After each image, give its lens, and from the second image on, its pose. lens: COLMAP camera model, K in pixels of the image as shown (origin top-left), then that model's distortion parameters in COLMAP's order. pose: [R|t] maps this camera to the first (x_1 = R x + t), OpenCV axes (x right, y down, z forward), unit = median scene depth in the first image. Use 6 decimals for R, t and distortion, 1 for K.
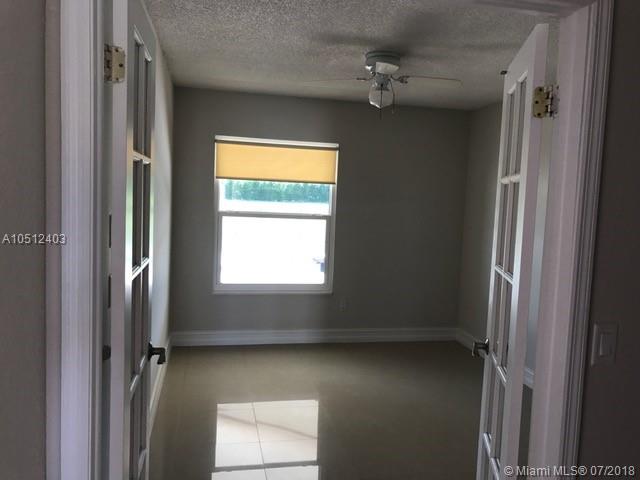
lens RADIAL K [[519.7, 0, 322.3], [0, 519.7, 237.0], [0, 0, 1]] dist [0.045241, -0.081763]
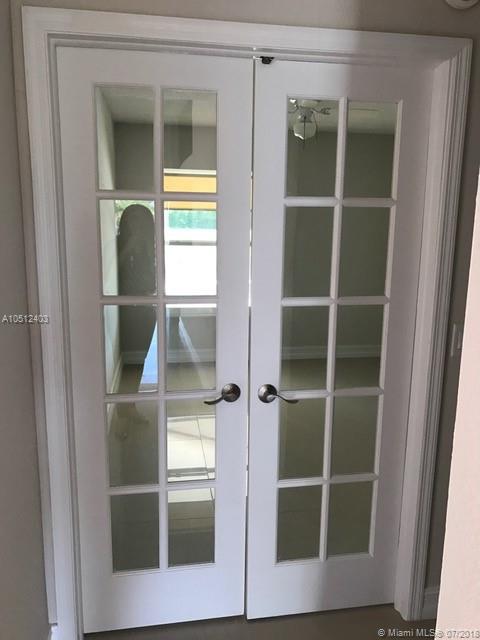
lens RADIAL K [[519.7, 0, 240.0], [0, 519.7, 320.0], [0, 0, 1]] dist [0.045241, -0.081763]
pose [[0.998592, -0.007481, -0.052509, 0.085005], [0.012937, 0.994457, 0.104348, 0.023033], [0.051438, -0.104880, 0.993154, -0.292625]]
